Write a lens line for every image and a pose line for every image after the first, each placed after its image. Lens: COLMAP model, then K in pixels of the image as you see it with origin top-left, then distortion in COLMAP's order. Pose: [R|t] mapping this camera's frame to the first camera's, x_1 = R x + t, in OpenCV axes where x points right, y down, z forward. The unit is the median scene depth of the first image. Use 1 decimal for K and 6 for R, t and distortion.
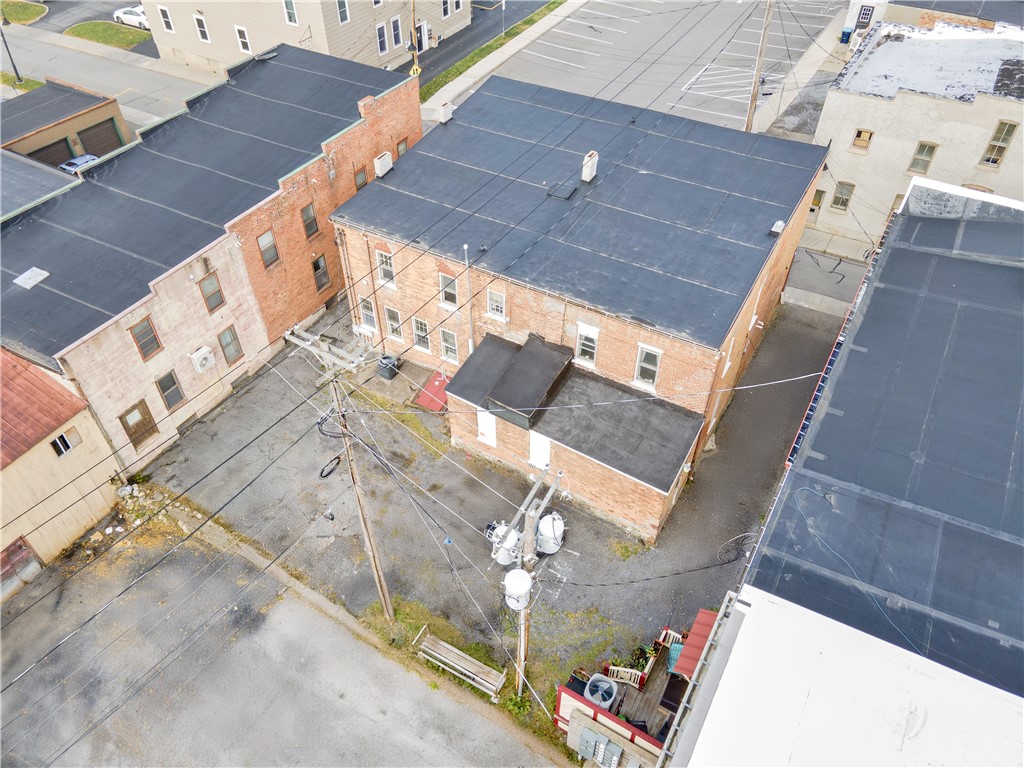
lens RADIAL K [[738.6, 0, 513.3], [0, 738.6, 391.8], [0, 0, 1]] dist [0.037058, 0.011003]
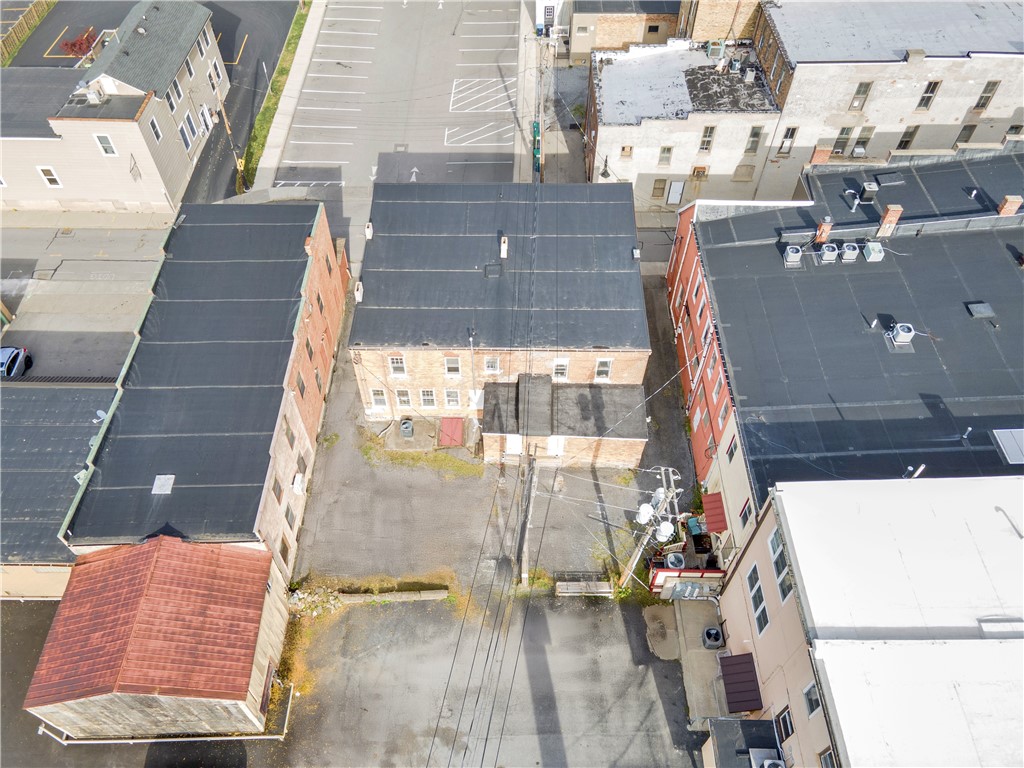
lens RADIAL K [[738.6, 0, 508.0], [0, 738.6, 384.0], [0, 0, 1]] dist [0.037058, 0.011003]
pose [[0.866888, -0.383724, 0.318215, -0.477681], [0.342859, 0.922333, 0.178184, -0.334835], [-0.361874, -0.045362, 0.931123, -0.367917]]
